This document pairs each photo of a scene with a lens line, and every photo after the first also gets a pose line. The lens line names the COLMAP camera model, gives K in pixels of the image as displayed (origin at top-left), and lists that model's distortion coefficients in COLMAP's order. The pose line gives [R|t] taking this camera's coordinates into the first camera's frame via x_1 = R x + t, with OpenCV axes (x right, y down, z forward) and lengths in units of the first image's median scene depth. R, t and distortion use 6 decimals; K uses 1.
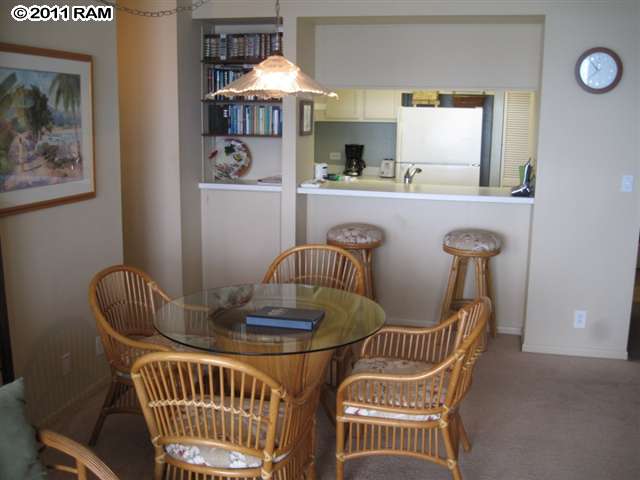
lens RADIAL K [[670.6, 0, 323.4], [0, 670.6, 242.7], [0, 0, 1]] dist [-0.121592, 0.000000]
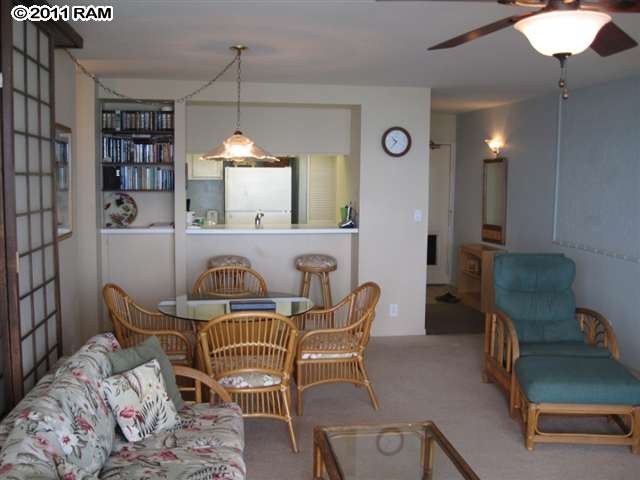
lens RADIAL K [[670.6, 0, 316.8], [0, 670.6, 240.3], [0, 0, 1]] dist [-0.121592, 0.000000]
pose [[0.919682, -0.041615, 0.390453, -0.300817], [0.077133, 0.994141, -0.075725, 0.055246], [-0.385014, 0.099760, 0.917503, -0.275329]]
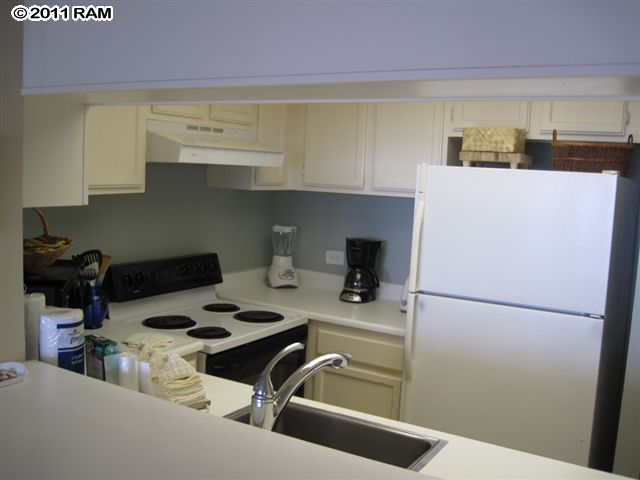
lens RADIAL K [[670.6, 0, 320.9], [0, 670.6, 239.7], [0, 0, 1]] dist [-0.121592, 0.000000]
pose [[0.951599, 0.067928, -0.299742, 0.247388], [-0.100743, 0.990328, -0.095404, -0.140872], [0.290362, 0.120983, 0.949238, 0.757833]]
